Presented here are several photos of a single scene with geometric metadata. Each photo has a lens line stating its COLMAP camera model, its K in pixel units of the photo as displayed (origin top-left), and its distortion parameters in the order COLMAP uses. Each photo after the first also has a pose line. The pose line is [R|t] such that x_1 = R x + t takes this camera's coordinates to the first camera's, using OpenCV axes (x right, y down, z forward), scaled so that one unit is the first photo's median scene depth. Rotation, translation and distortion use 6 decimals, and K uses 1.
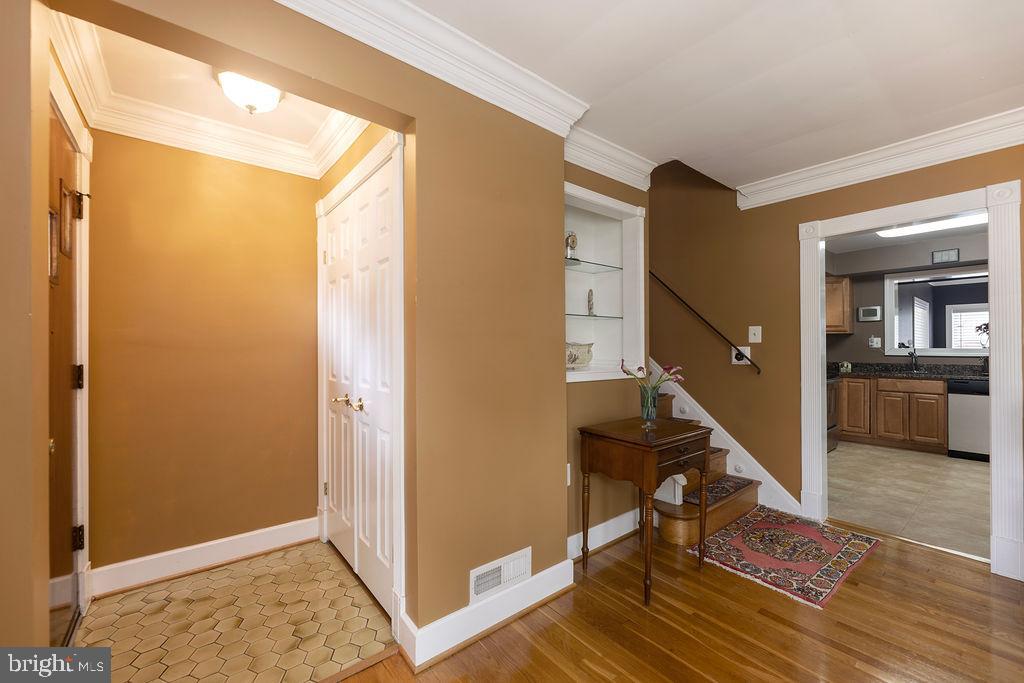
lens RADIAL K [[412.4, 0, 514.7], [0, 412.4, 344.9], [0, 0, 1]] dist [-0.000513, 0.000034]
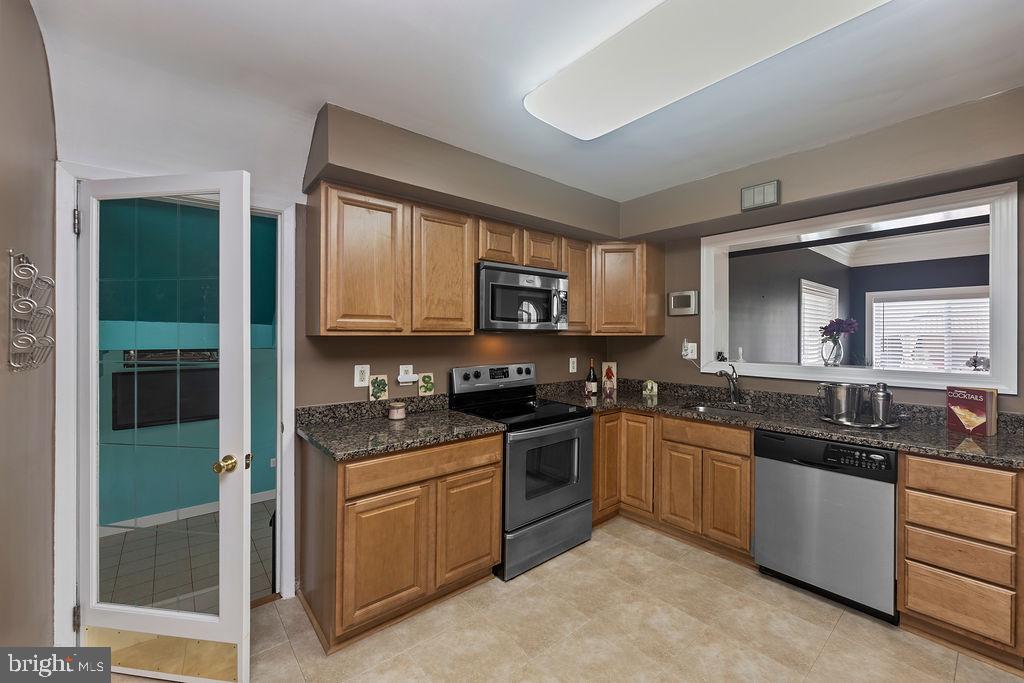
lens RADIAL K [[410.6, 0, 511.6], [0, 410.6, 335.1], [0, 0, 1]] dist [-0.000945, -0.000128]
pose [[0.999936, 0.000183, 0.011317, 0.613909], [-0.000195, 0.999999, 0.001133, -0.029795], [-0.011316, -0.001135, 0.999935, 0.403367]]
